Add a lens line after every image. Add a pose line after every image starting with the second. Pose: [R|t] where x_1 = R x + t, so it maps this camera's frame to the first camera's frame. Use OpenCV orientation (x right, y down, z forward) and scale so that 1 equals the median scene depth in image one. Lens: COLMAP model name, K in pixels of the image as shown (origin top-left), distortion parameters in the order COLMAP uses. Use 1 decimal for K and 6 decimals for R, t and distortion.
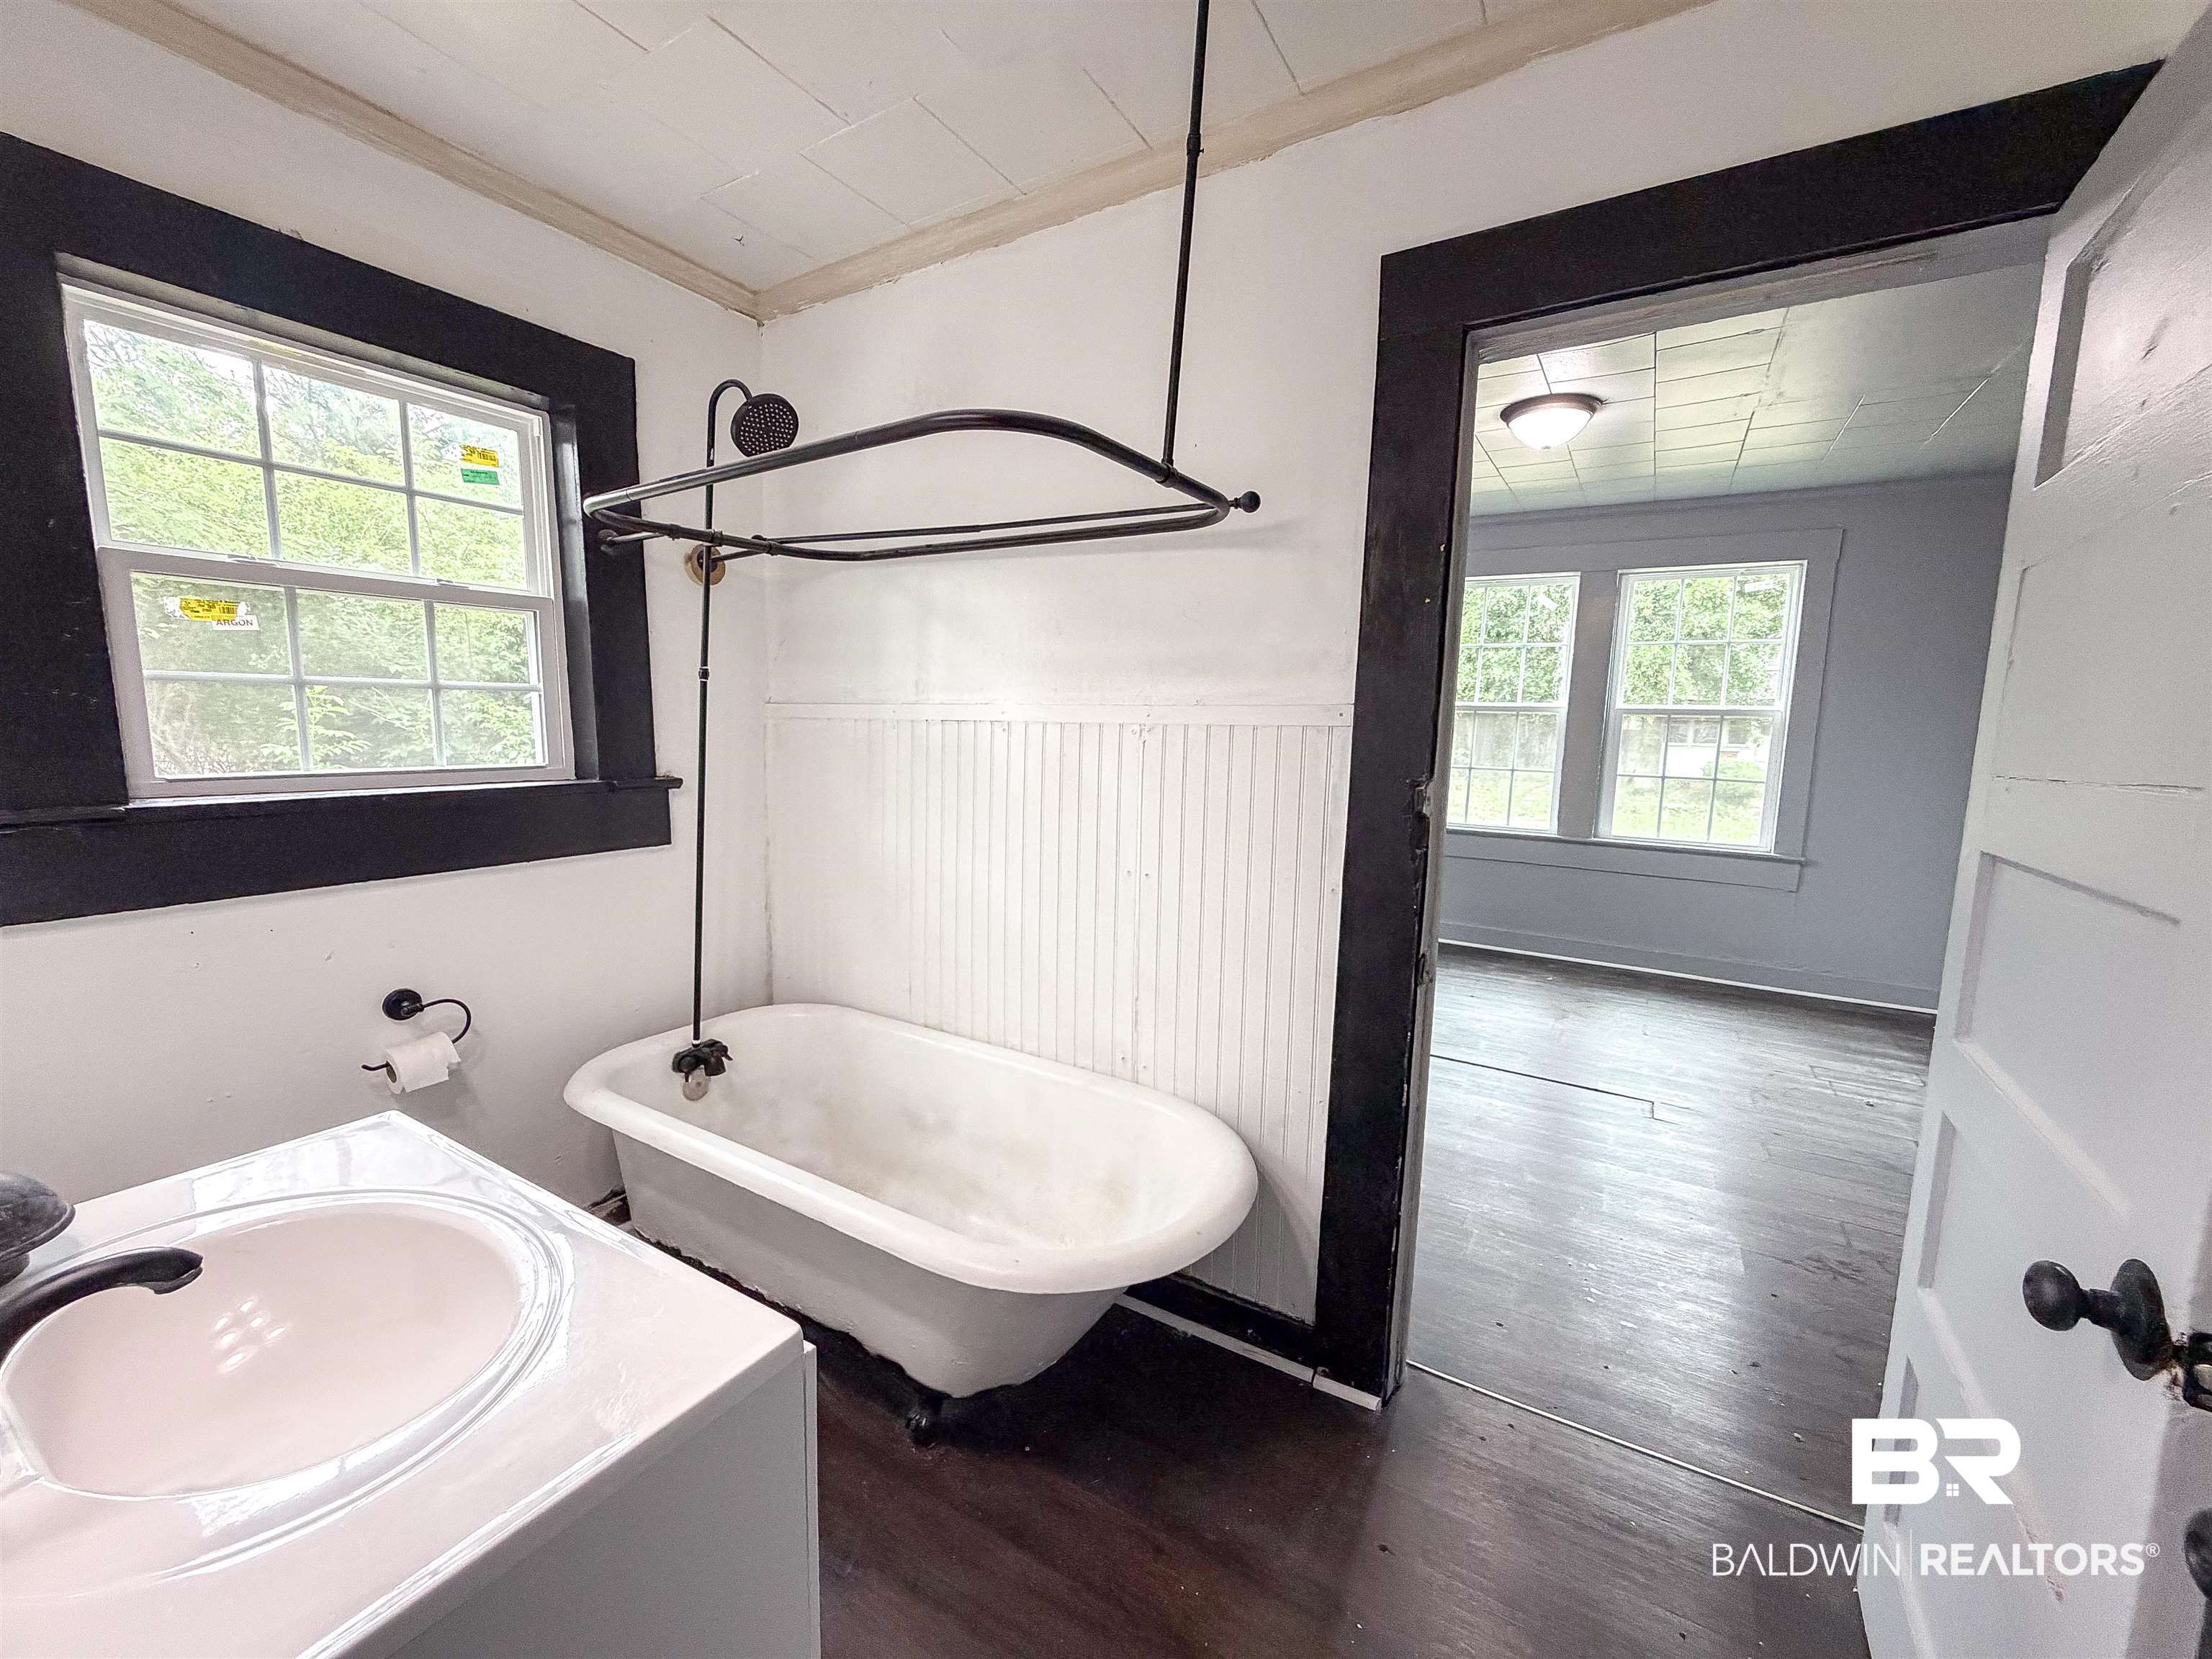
lens RADIAL K [[882.9, 0, 1100.1], [0, 882.9, 830.8], [0, 0, 1]] dist [0.000599, 0.000240]
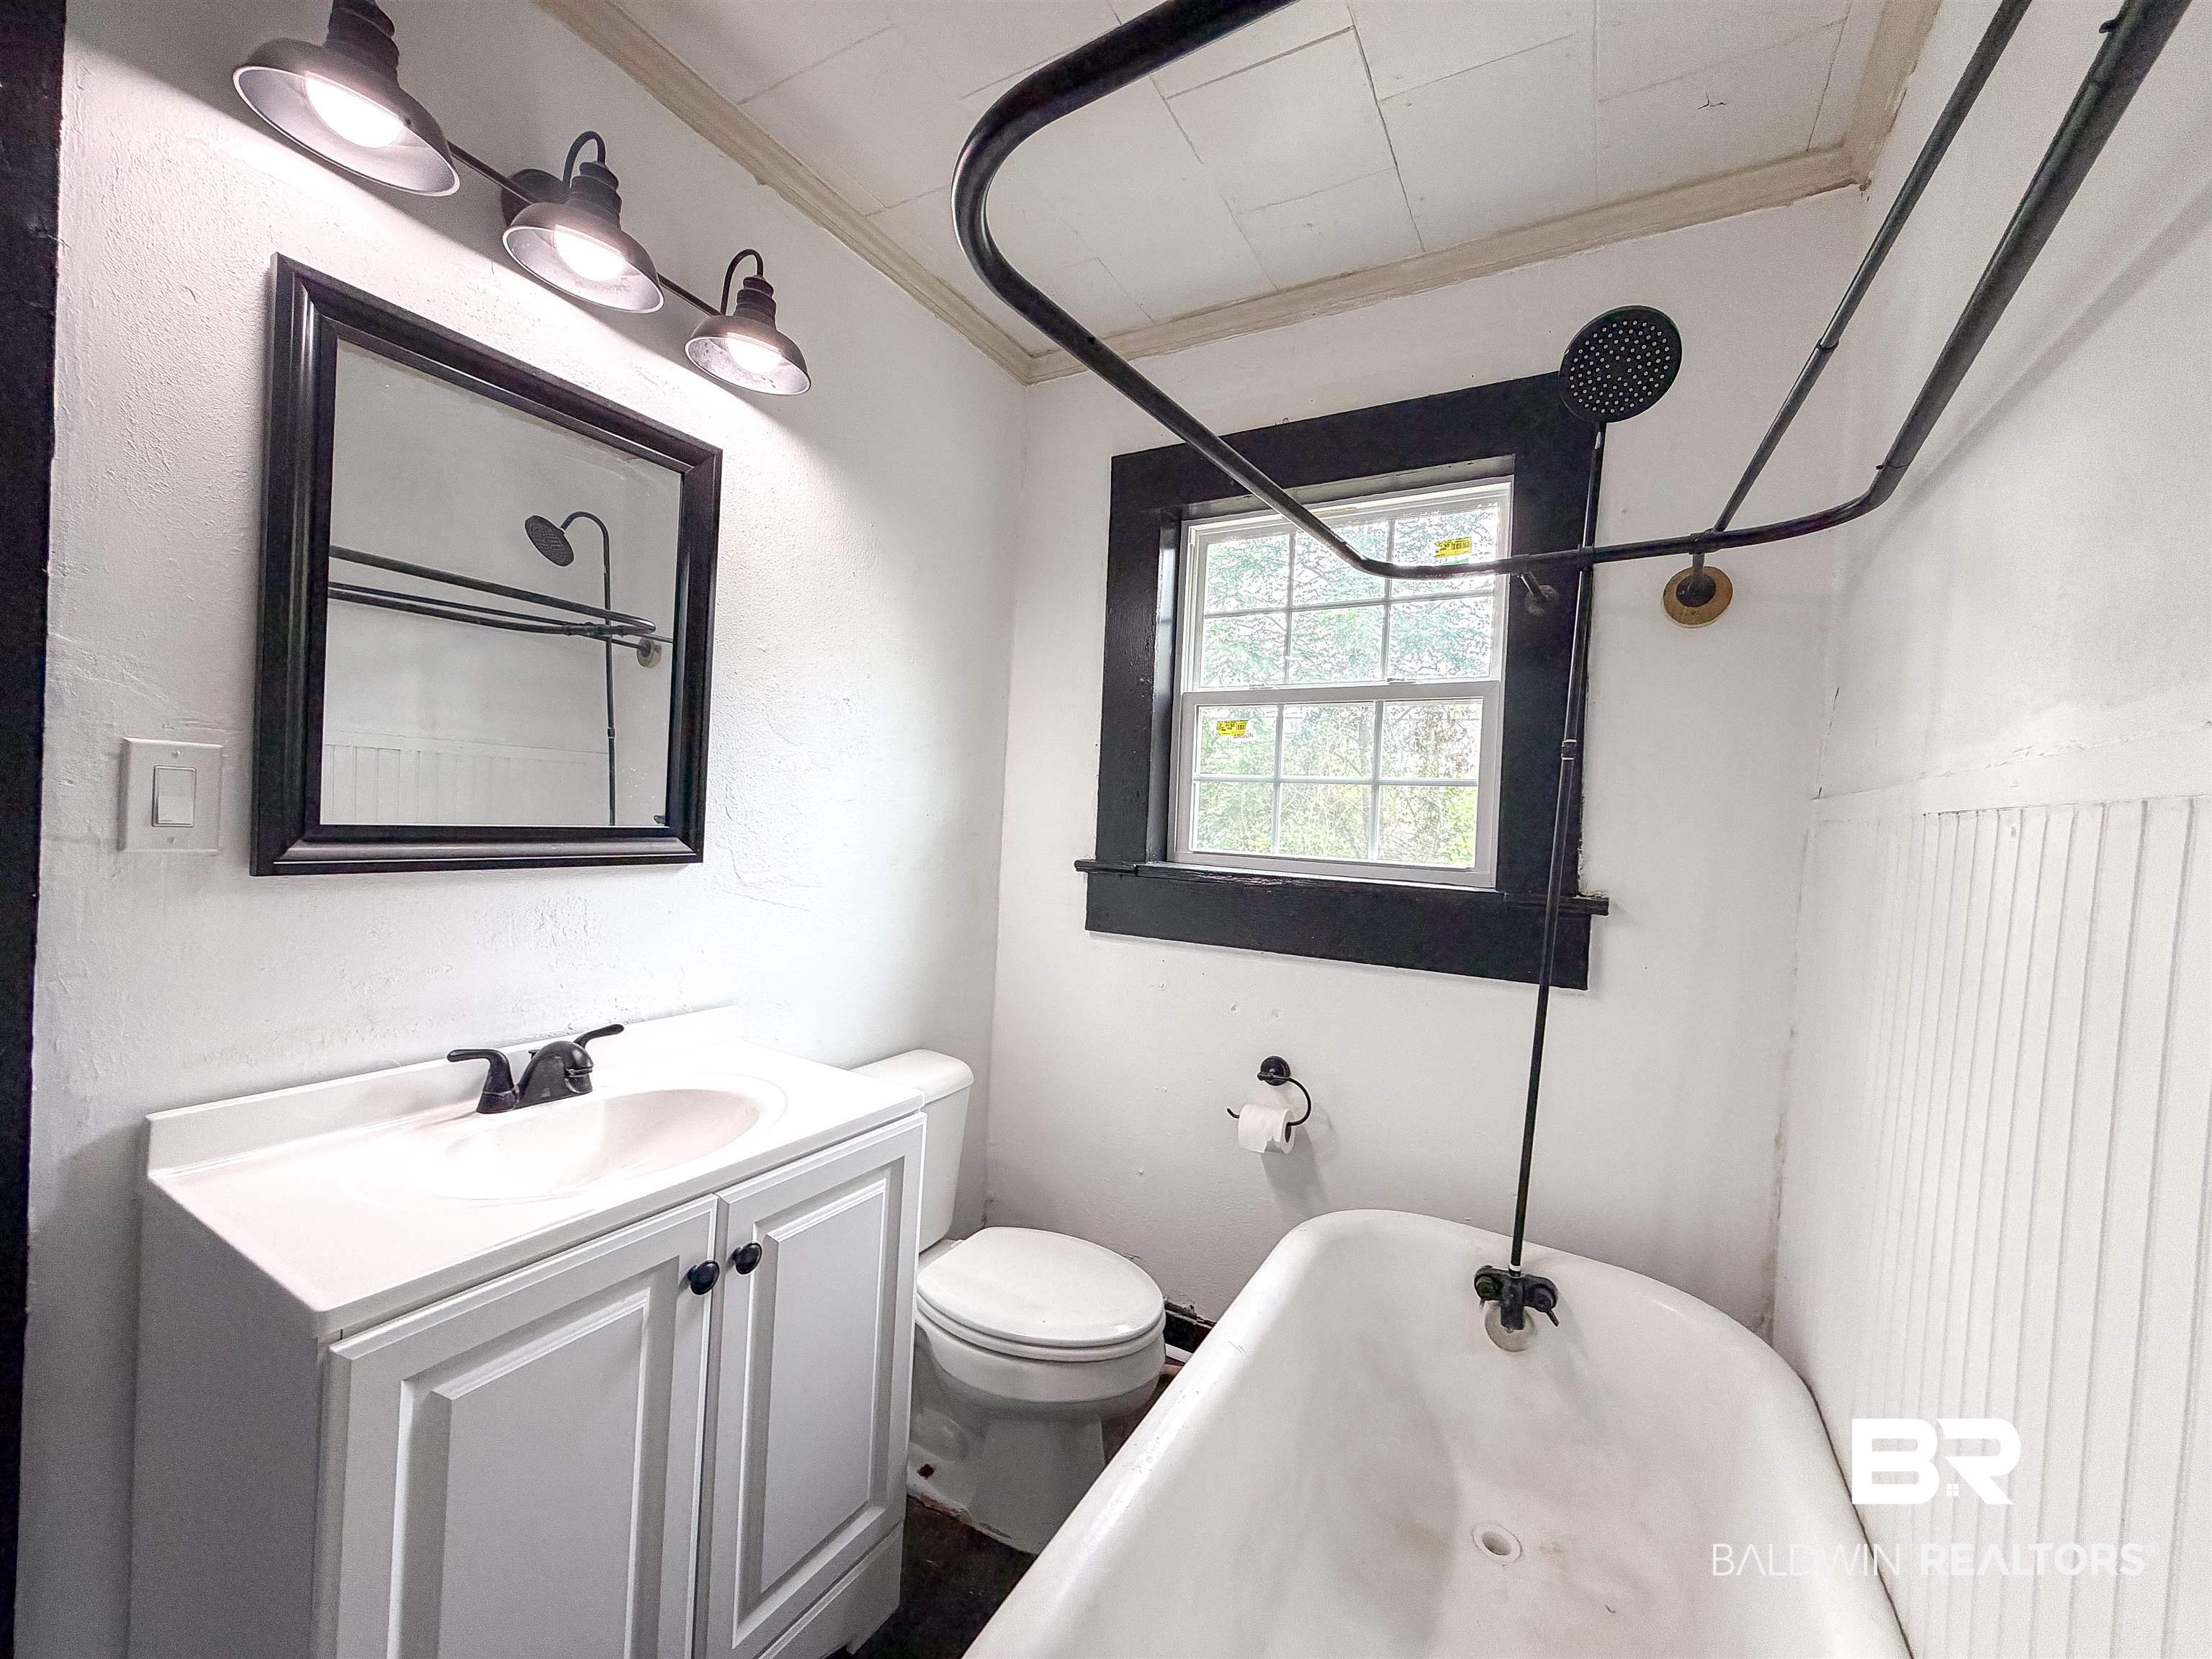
lens RADIAL K [[882.9, 0, 1100.1], [0, 882.9, 830.8], [0, 0, 1]] dist [0.000599, 0.000240]
pose [[0.024656, 0.006142, -0.999677, 0.251711], [-0.169674, 0.985498, 0.001870, -0.051950], [0.985192, 0.169573, 0.025340, 0.628928]]
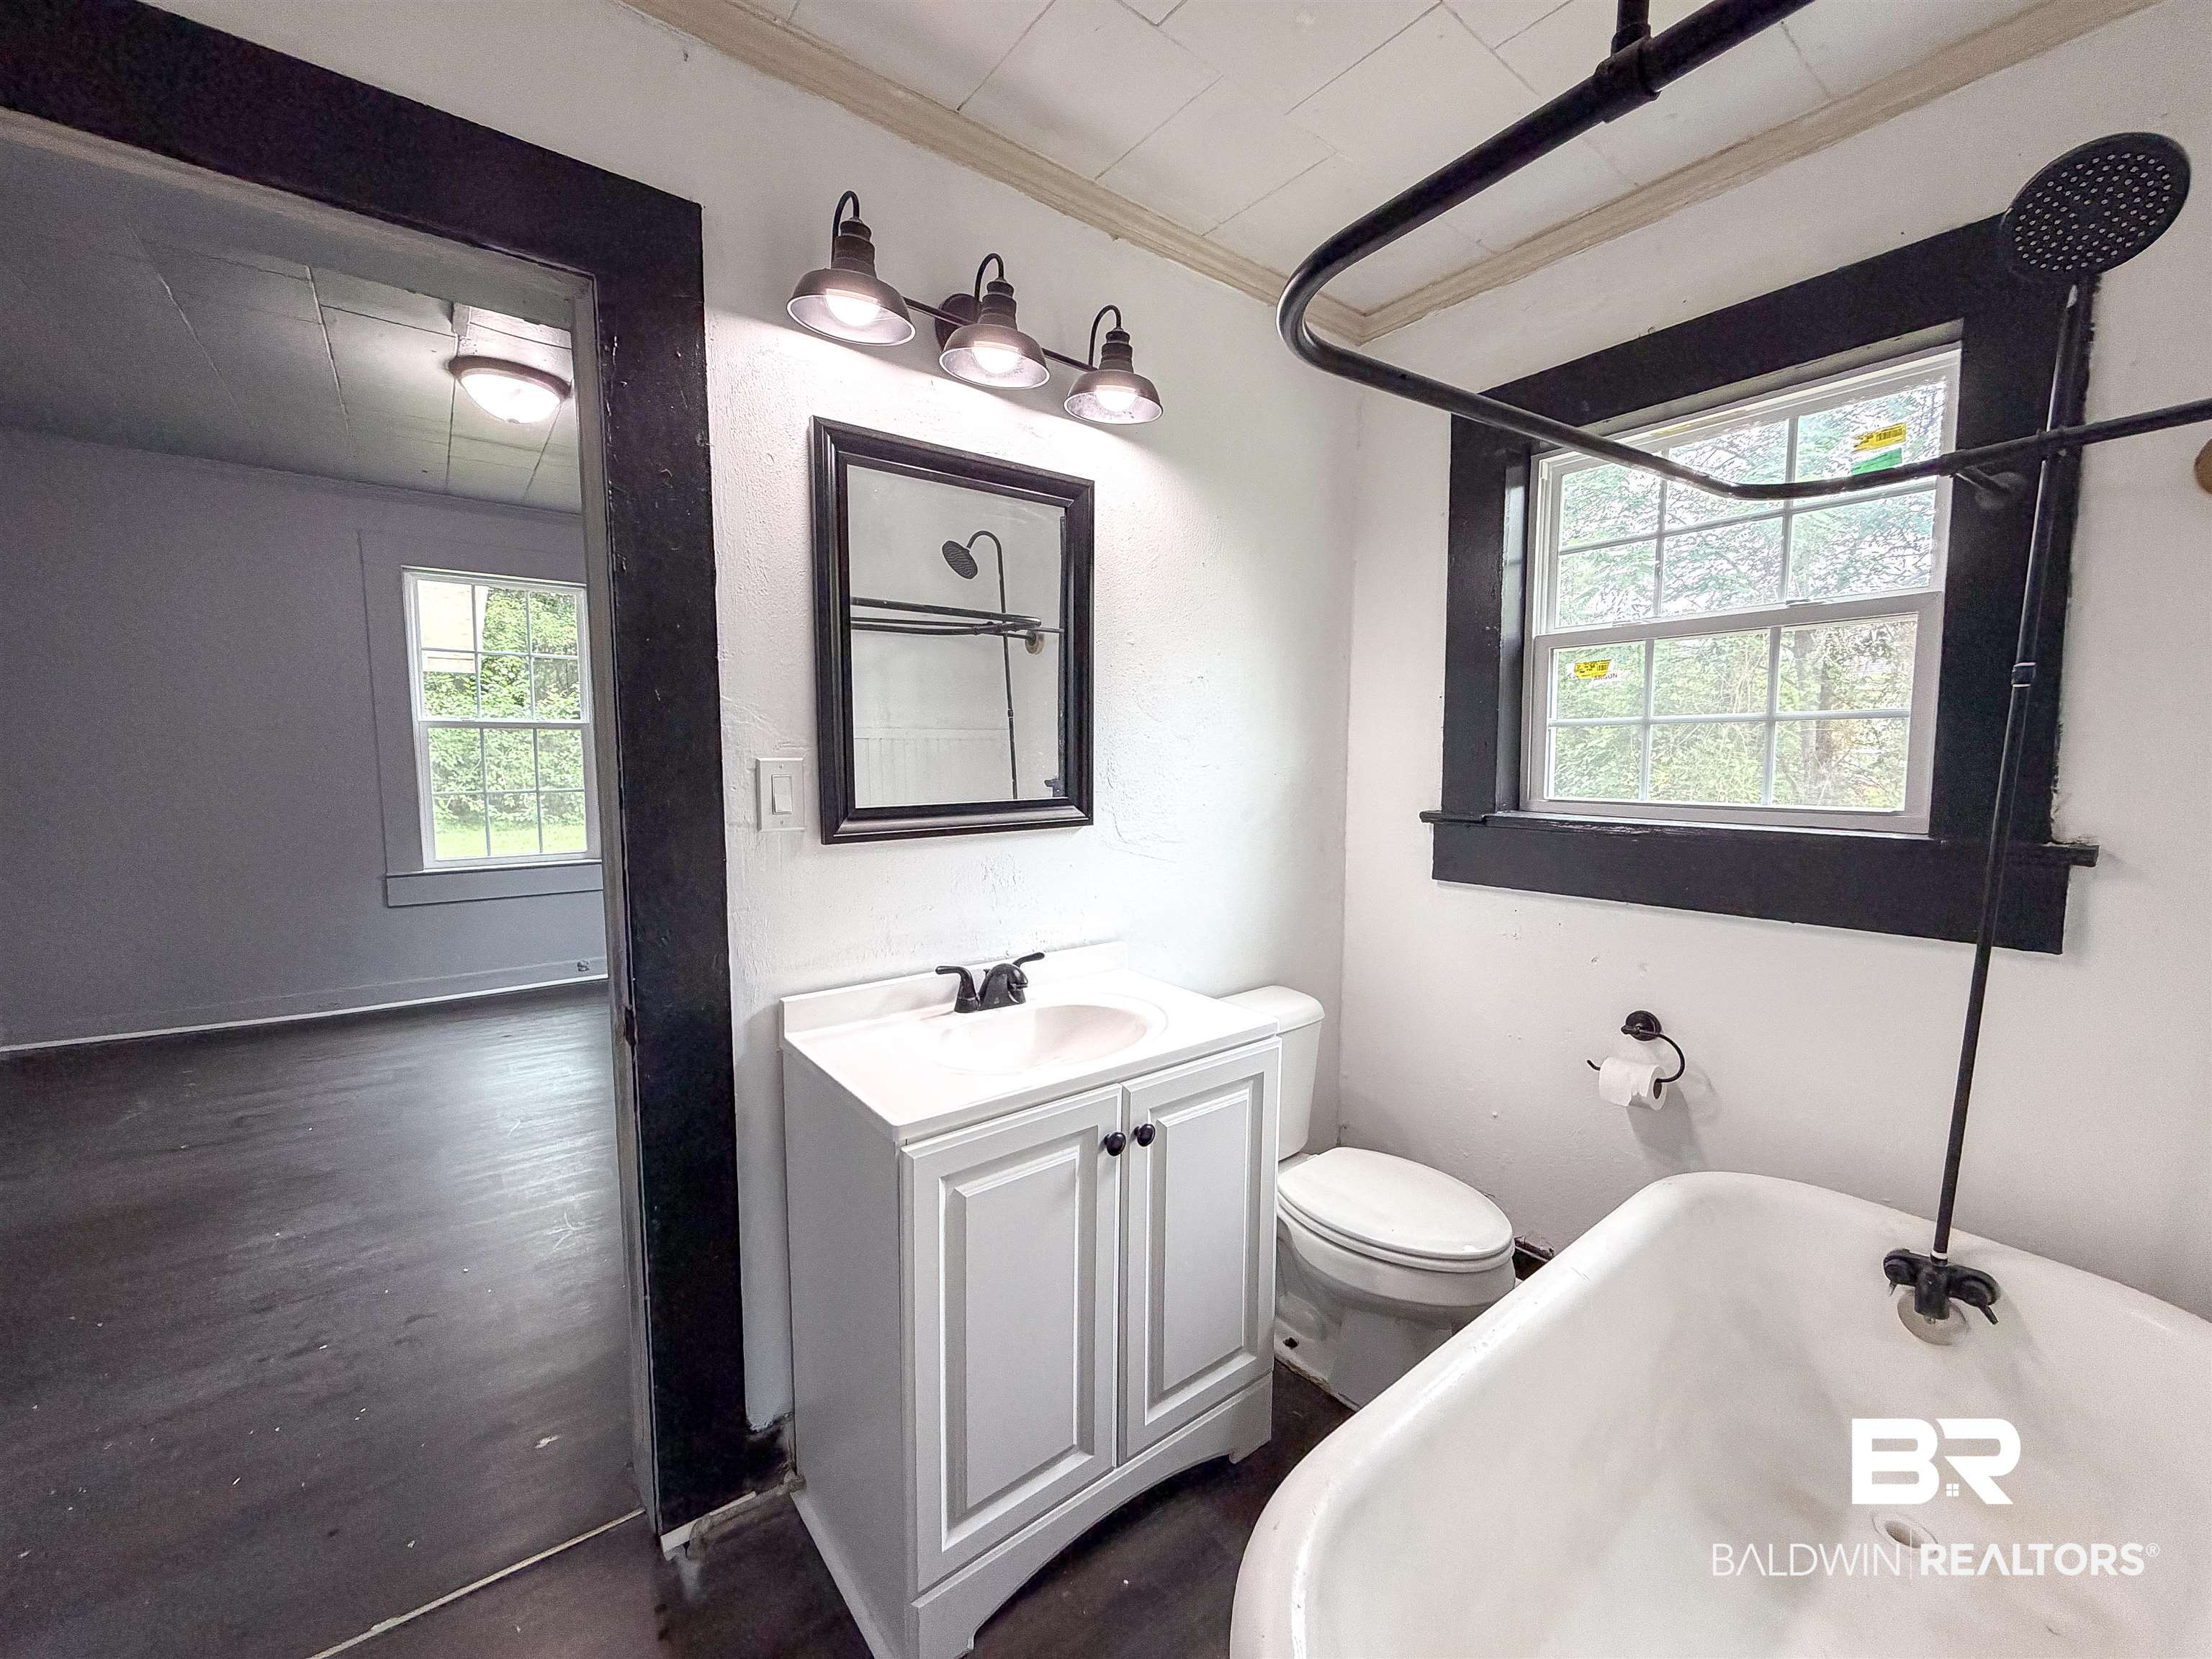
lens RADIAL K [[880.5, 0, 1099.1], [0, 880.5, 830.5], [0, 0, 1]] dist [-0.001318, 0.000355]
pose [[-0.359183, 0.072528, -0.930445, 0.348391], [-0.115326, 0.985885, 0.121370, -0.073471], [0.926114, 0.150898, -0.345749, 0.644583]]
